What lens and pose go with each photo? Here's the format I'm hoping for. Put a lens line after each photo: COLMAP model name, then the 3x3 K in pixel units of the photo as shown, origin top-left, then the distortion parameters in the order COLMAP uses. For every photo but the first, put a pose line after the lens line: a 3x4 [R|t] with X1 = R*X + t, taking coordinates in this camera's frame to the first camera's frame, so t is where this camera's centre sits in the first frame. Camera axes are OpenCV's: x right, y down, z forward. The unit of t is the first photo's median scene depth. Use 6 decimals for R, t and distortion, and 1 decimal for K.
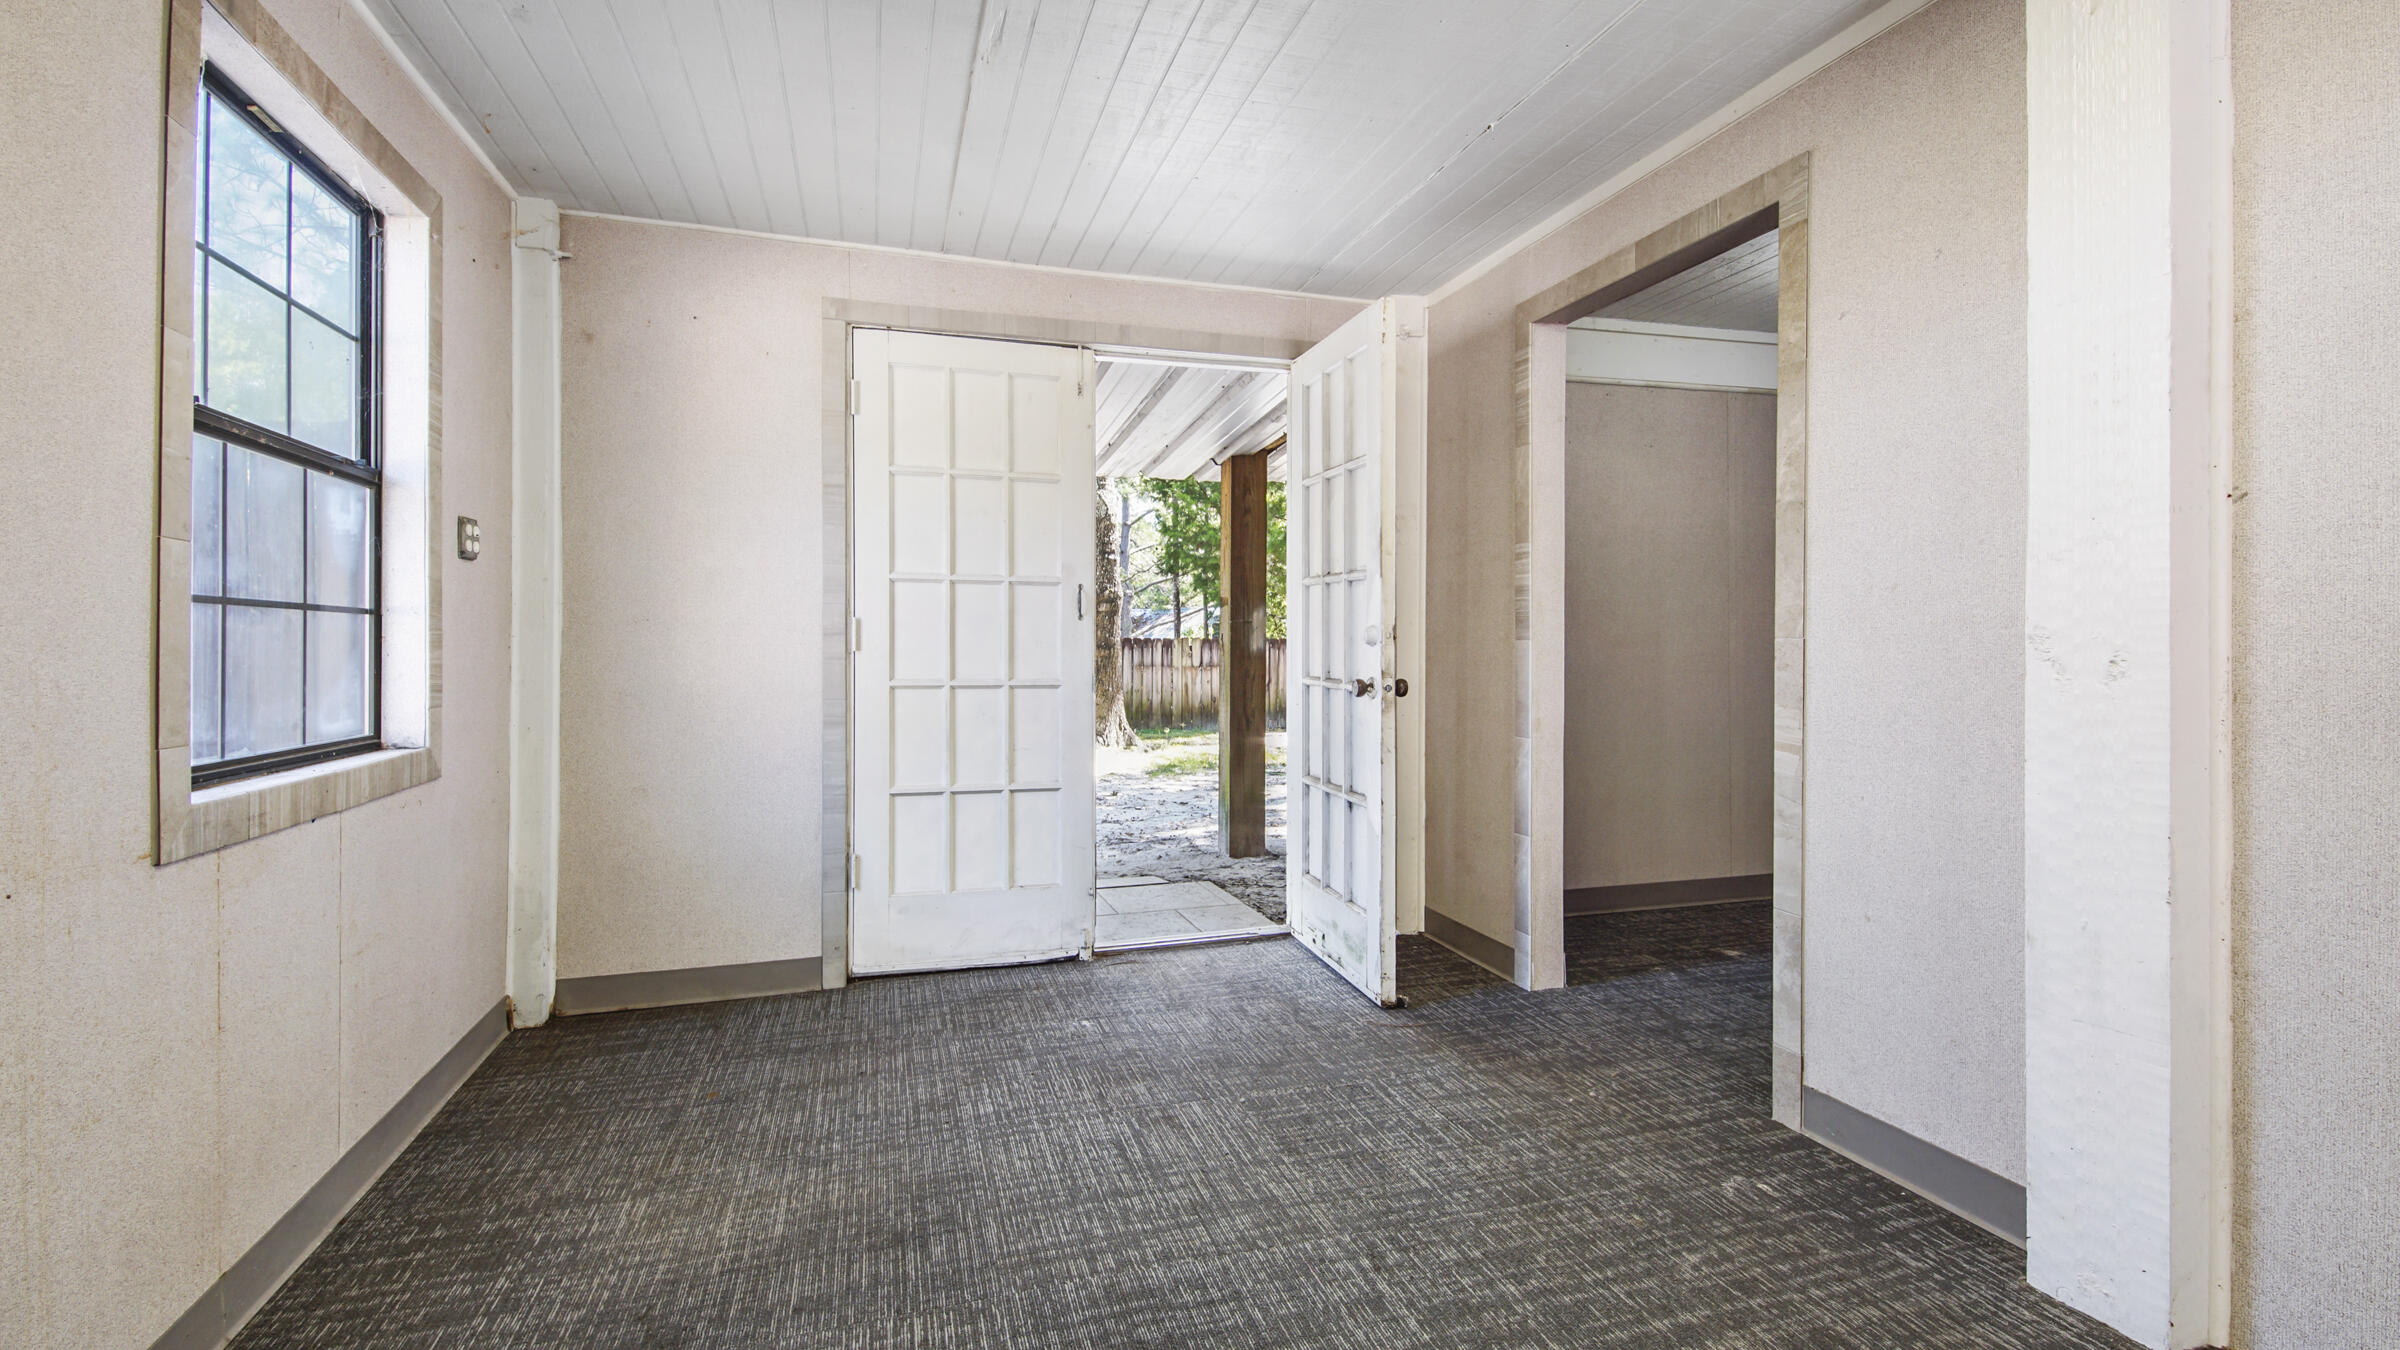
lens RADIAL K [[1069.8, 0, 1183.4], [0, 1069.8, 640.7], [0, 0, 1]] dist [0.024369, -0.012529]
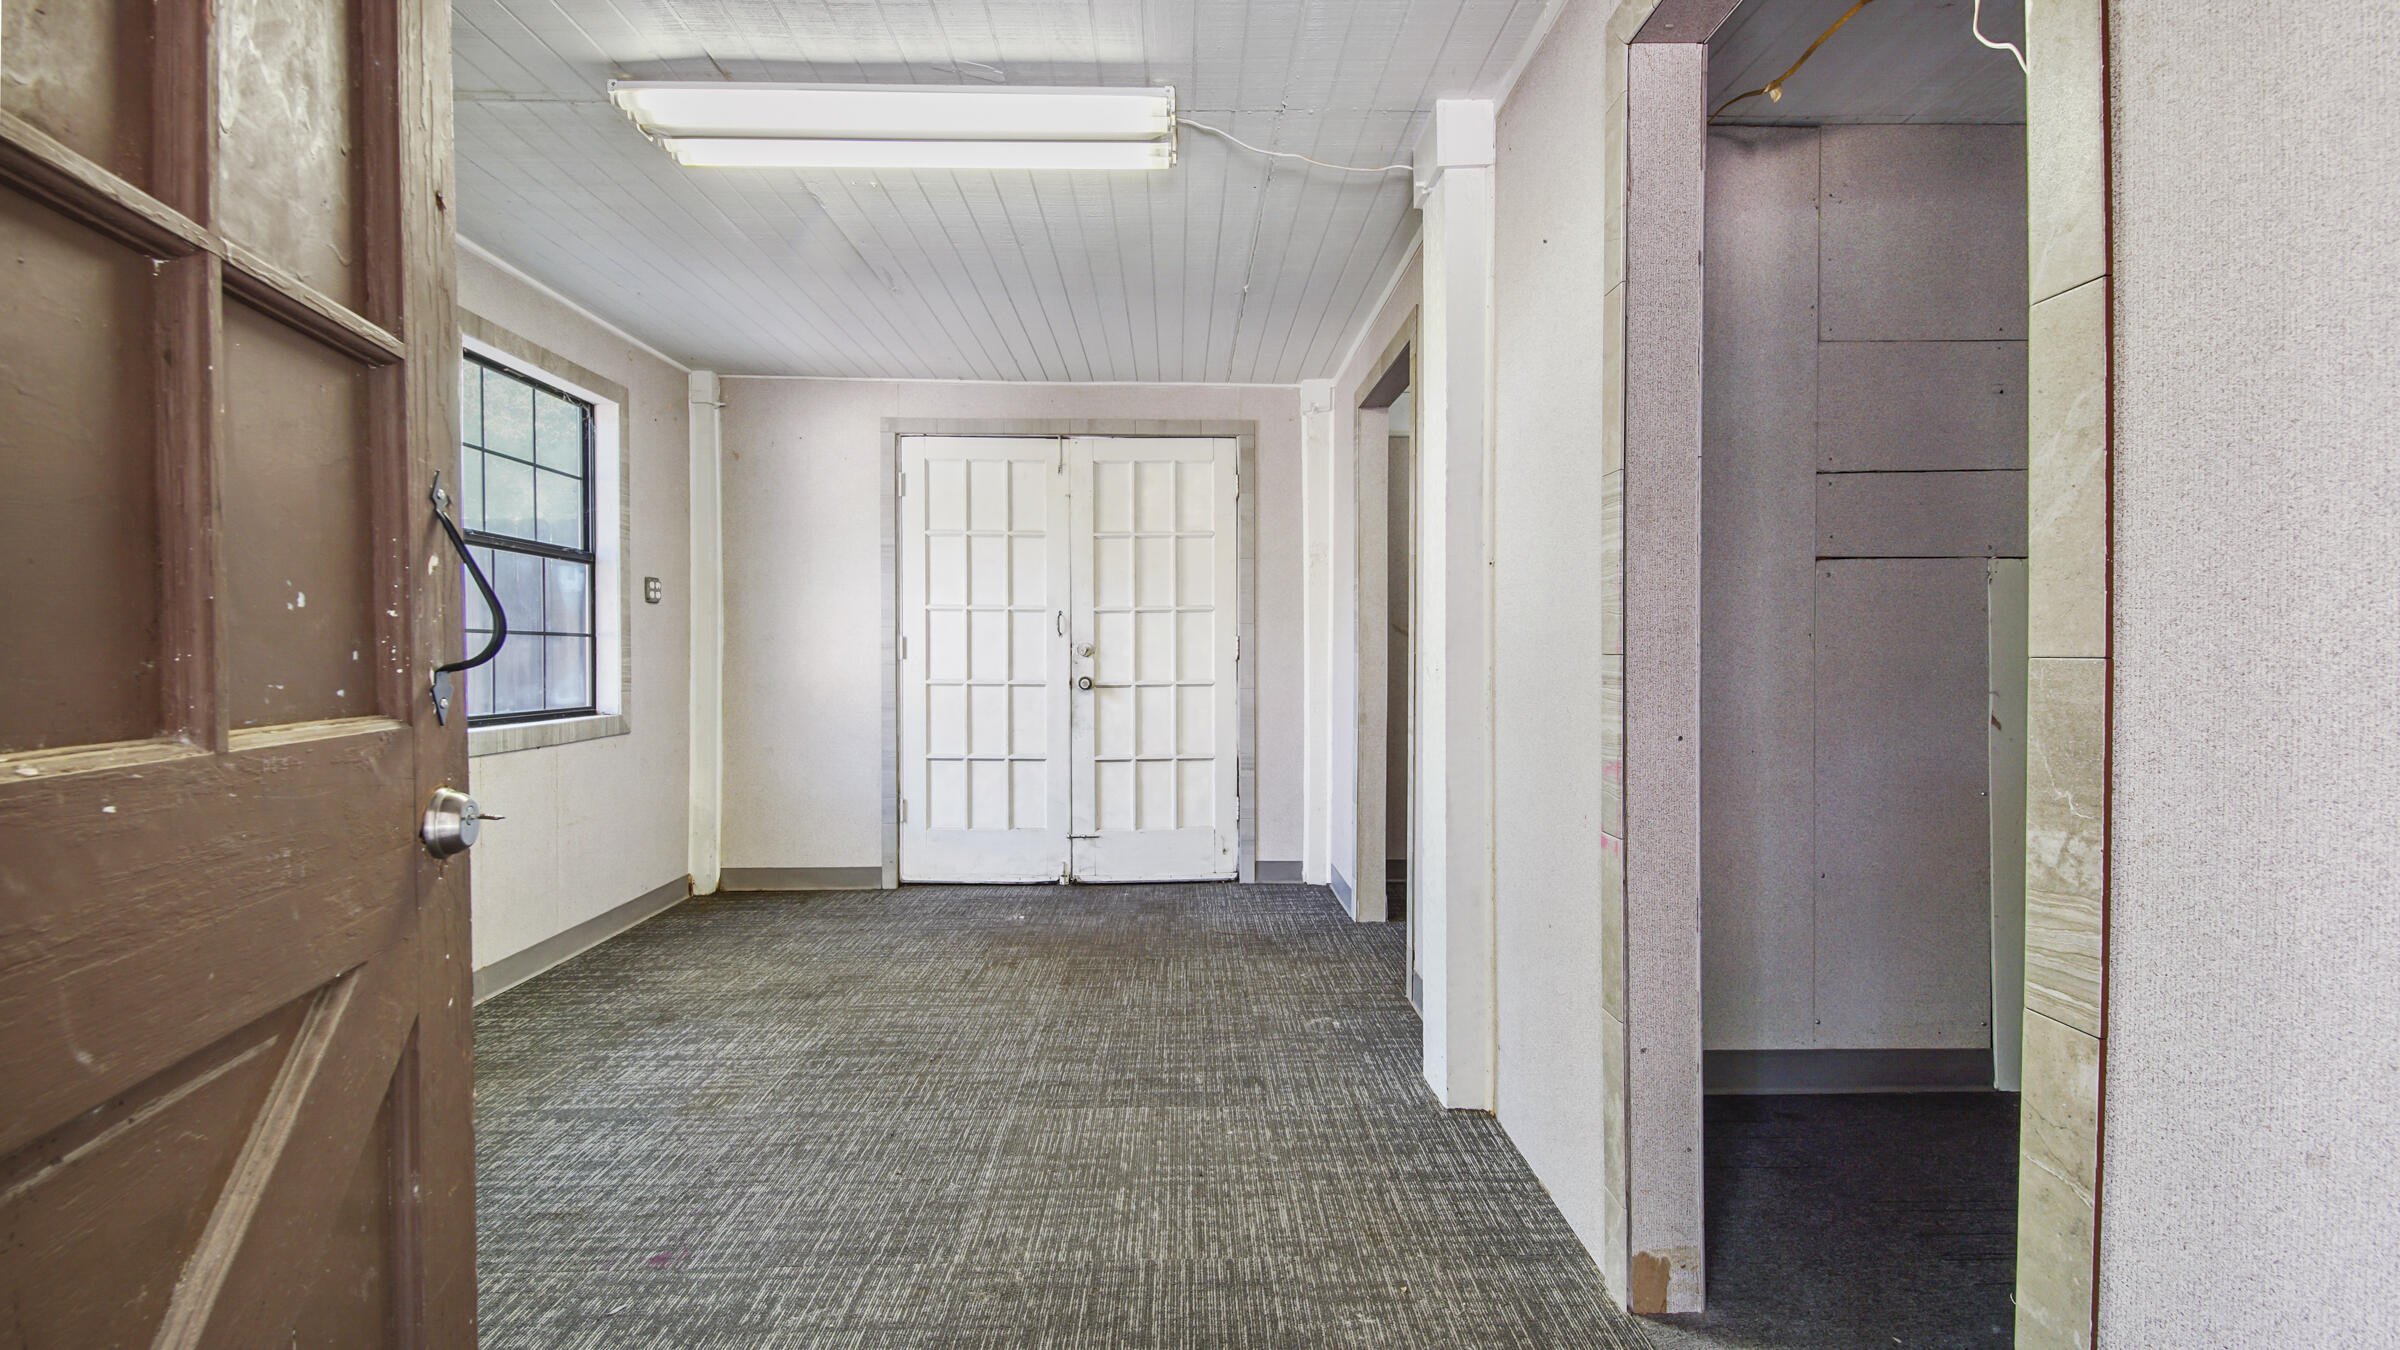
lens RADIAL K [[1069.8, 0, 1208.2], [0, 1069.8, 669.7], [0, 0, 1]] dist [0.024369, -0.012529]
pose [[0.963420, 0.006129, -0.267928, 0.592569], [-0.001433, 0.999842, 0.017719, -0.003501], [0.267994, -0.016687, 0.963276, -0.355456]]
